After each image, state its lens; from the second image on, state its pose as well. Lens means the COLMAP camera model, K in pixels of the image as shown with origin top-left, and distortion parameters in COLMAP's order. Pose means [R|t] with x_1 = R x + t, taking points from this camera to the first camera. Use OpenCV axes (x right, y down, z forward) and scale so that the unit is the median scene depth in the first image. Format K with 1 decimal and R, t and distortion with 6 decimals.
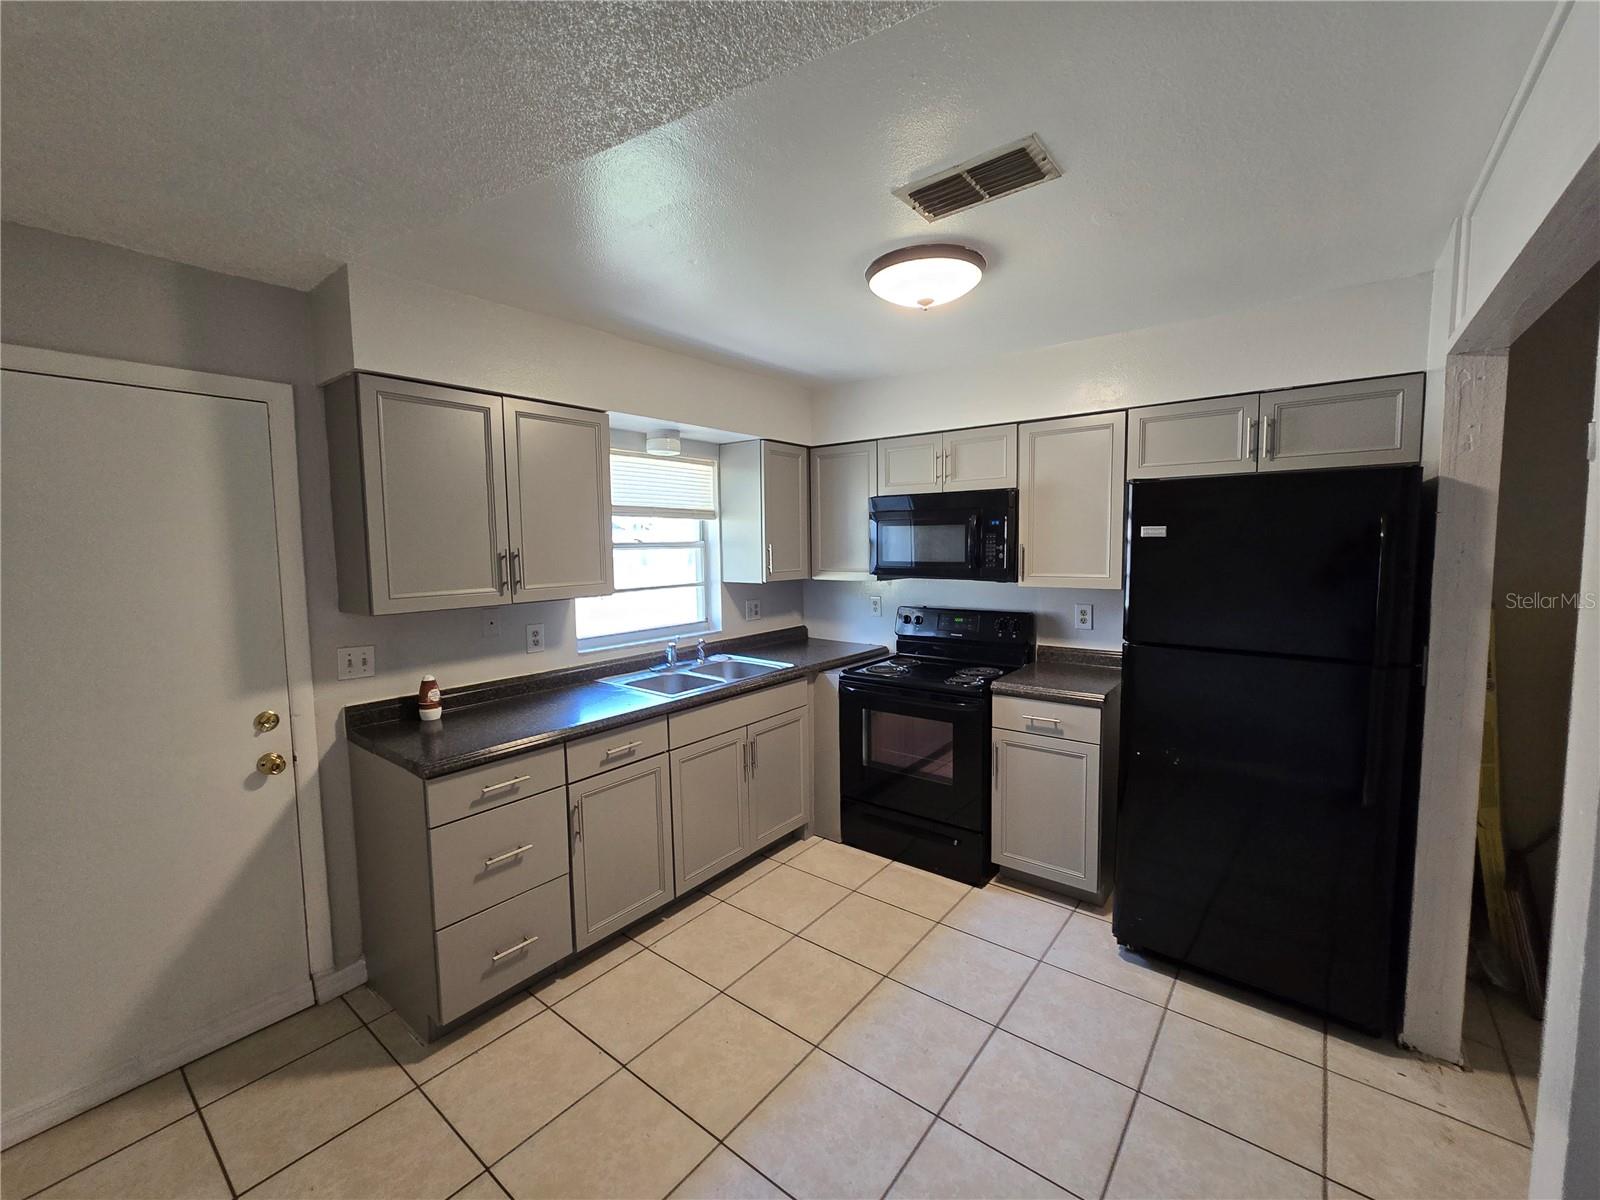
lens RADIAL K [[652.7, 0, 802.5], [0, 652.7, 594.7], [0, 0, 1]] dist [-0.001033, 0.000559]
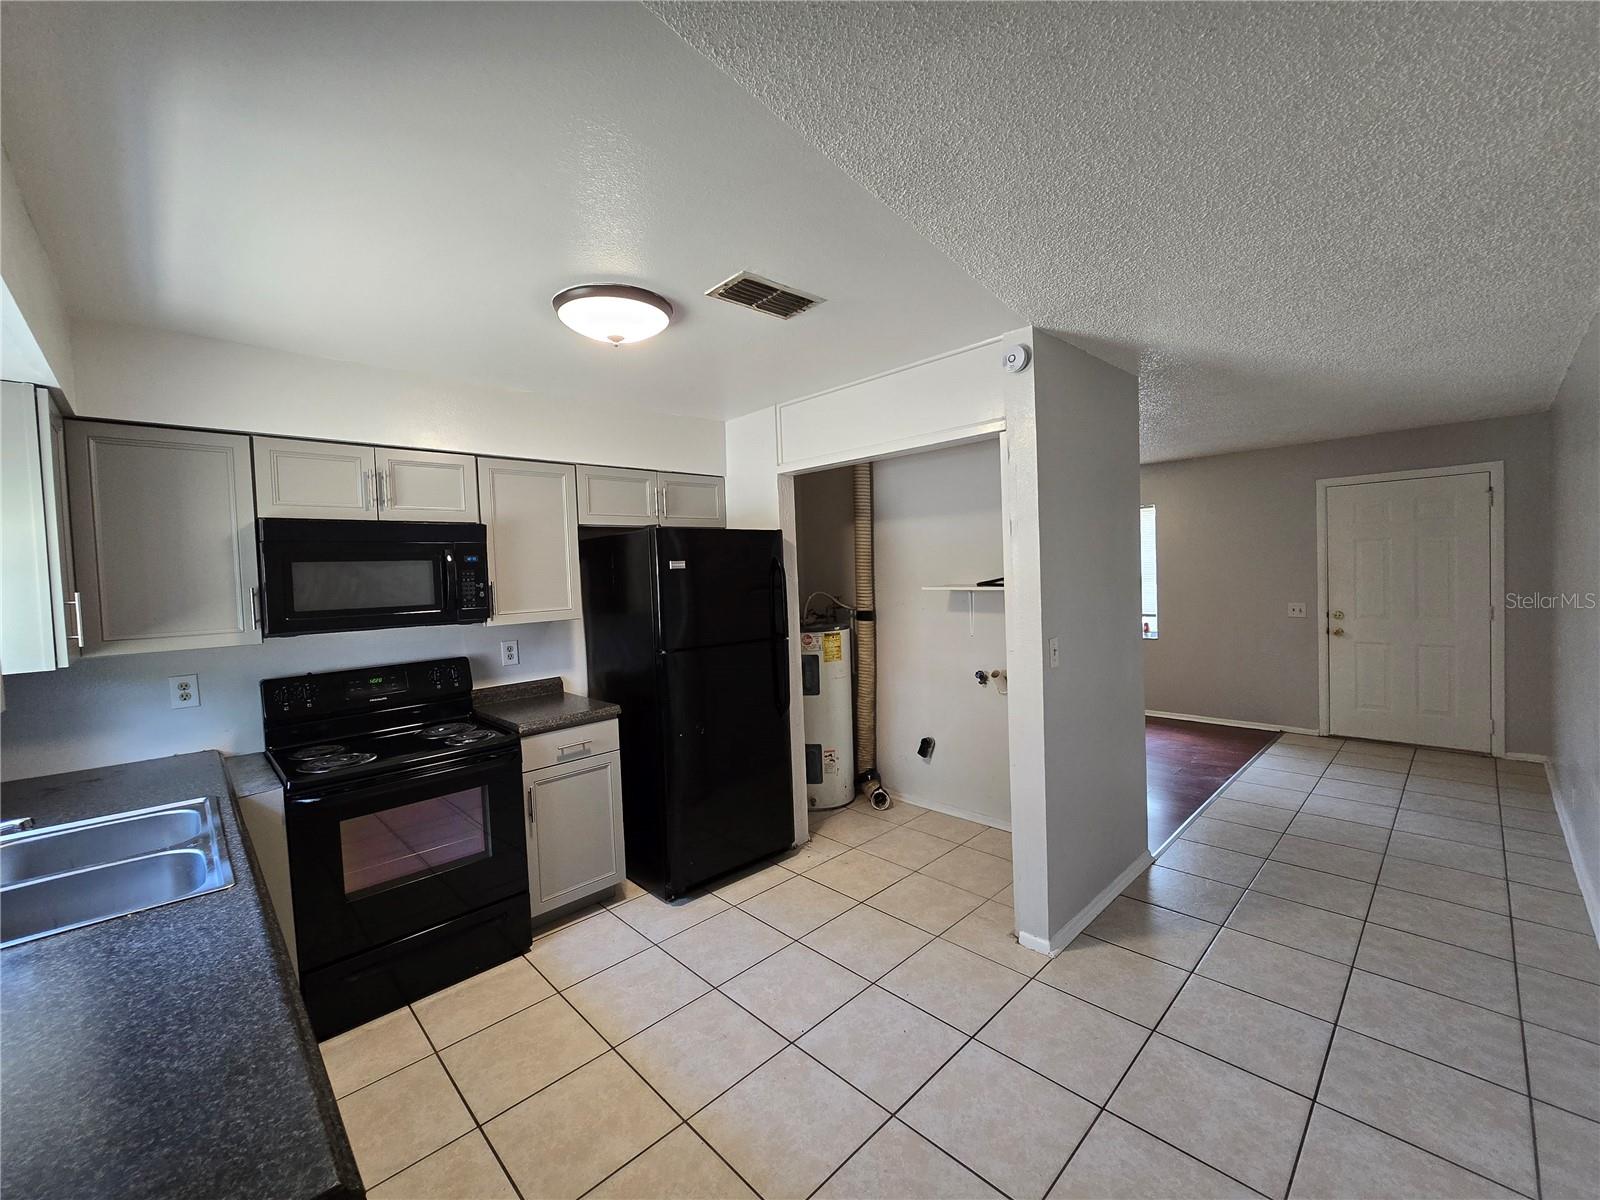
lens RADIAL K [[652.7, 0, 802.5], [0, 652.7, 594.7], [0, 0, 1]] dist [-0.001033, 0.000559]
pose [[0.137508, -0.029788, 0.990053, -0.687799], [0.117893, 0.992935, 0.013500, -0.021817], [-0.983460, 0.114864, 0.140048, 0.520844]]
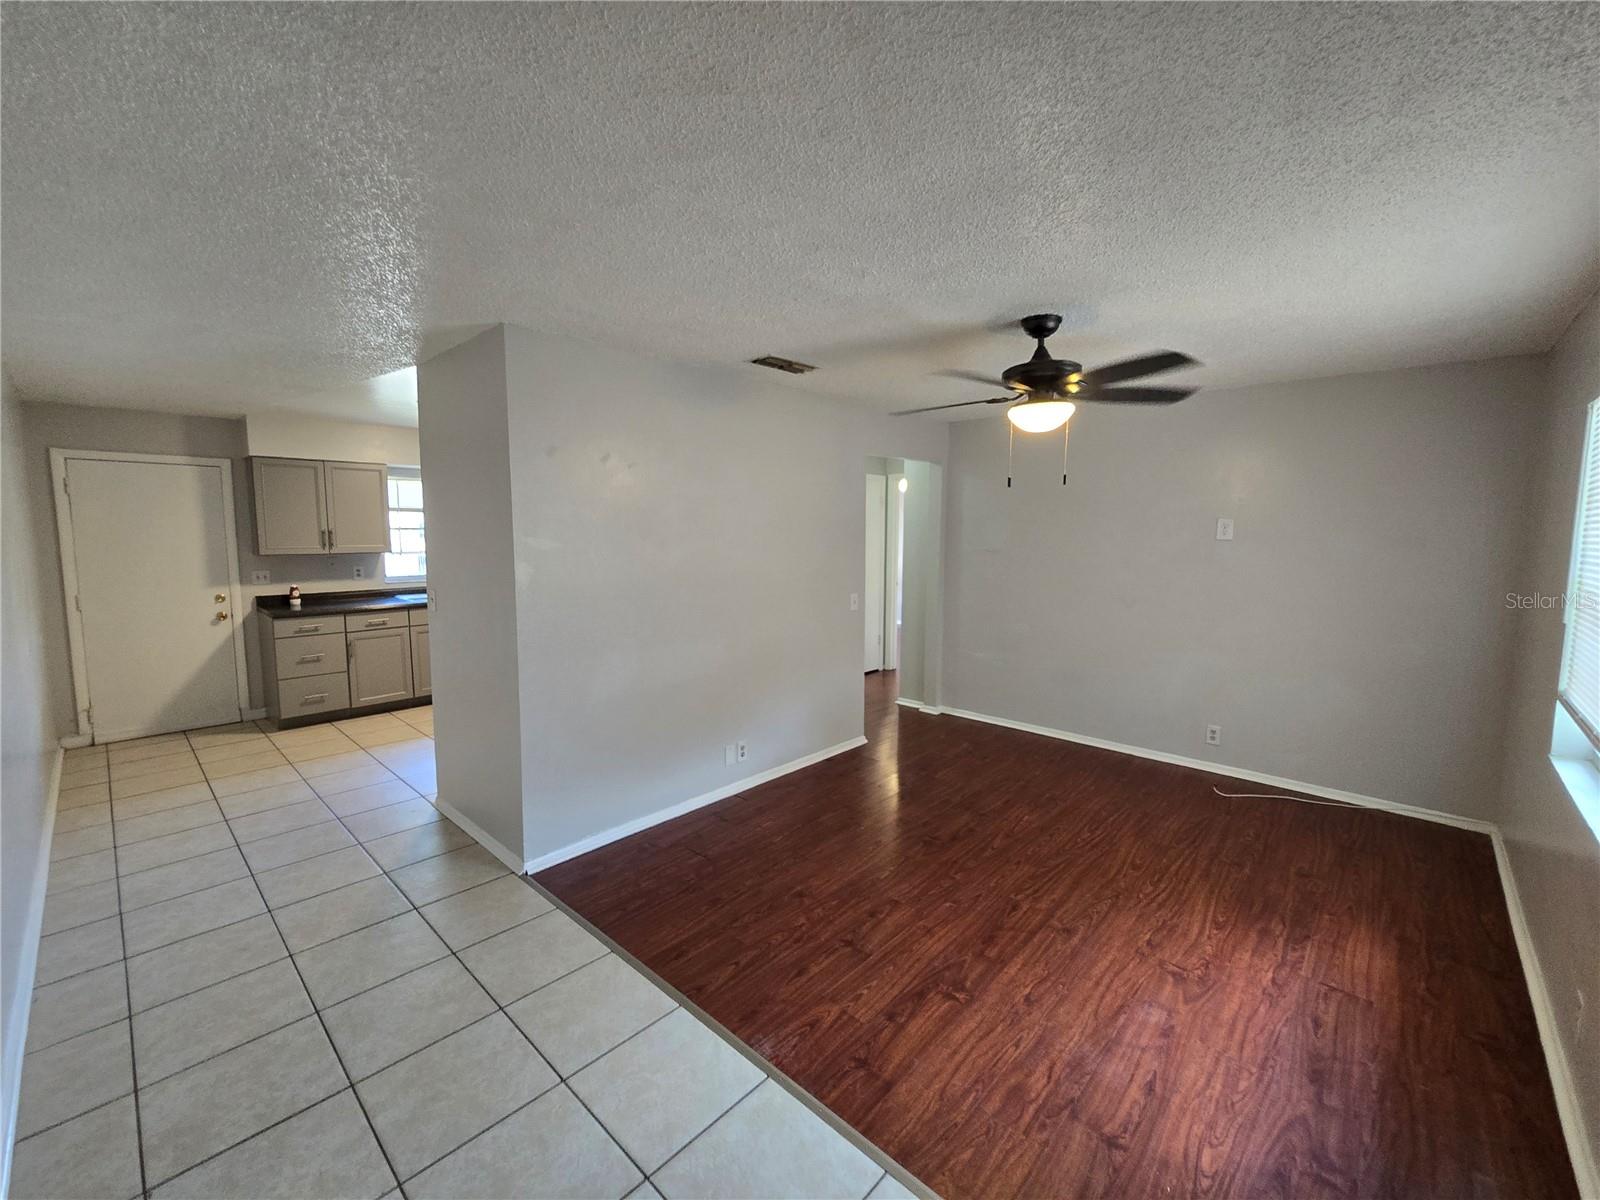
lens RADIAL K [[662.0, 0, 804.0], [0, 662.0, 593.2], [0, 0, 1]] dist [0.000026, 0.000824]
pose [[0.996314, 0.023552, -0.082487, 1.351791], [-0.022311, 0.999624, 0.015930, 0.076914], [0.082831, -0.014030, 0.996465, -1.114187]]
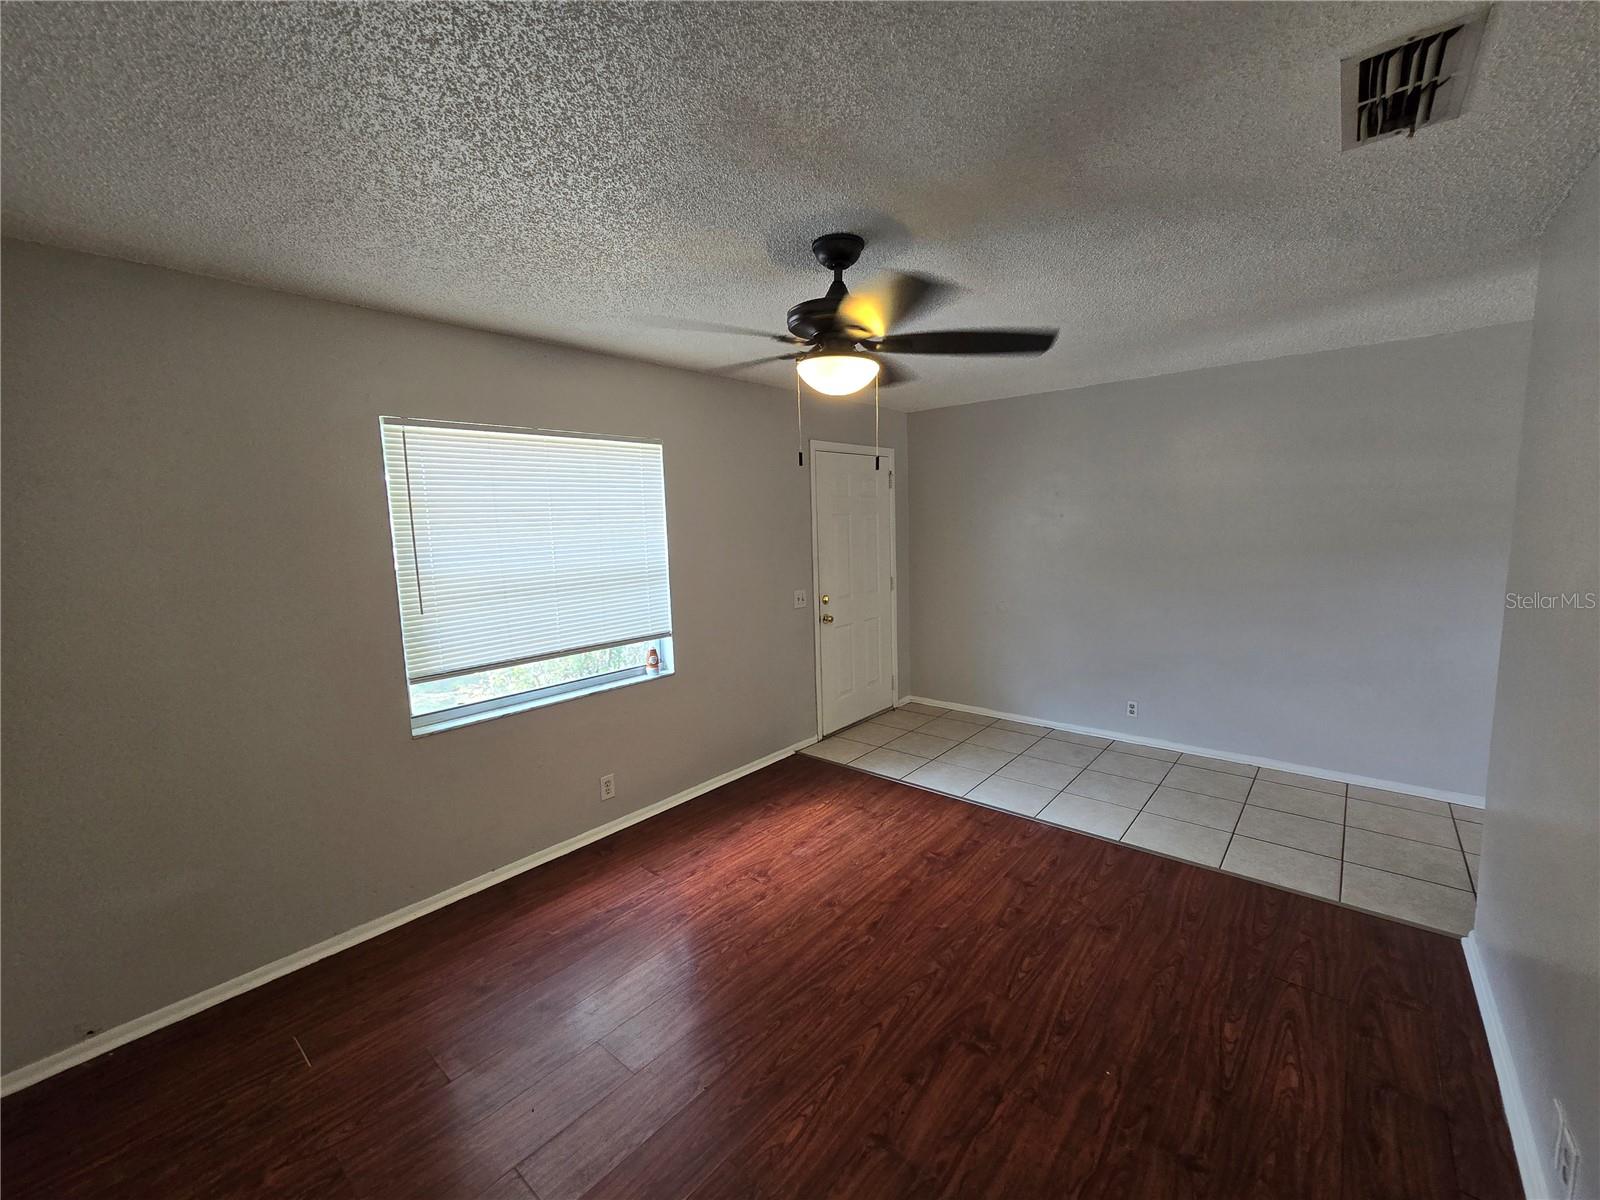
lens RADIAL K [[652.7, 0, 802.5], [0, 652.7, 594.7], [0, 0, 1]] dist [-0.001033, 0.000559]
pose [[-0.998130, 0.035447, 0.049808, 1.670419], [0.044663, 0.979147, 0.198183, -0.110679], [-0.041744, 0.200037, -0.978899, 0.947652]]
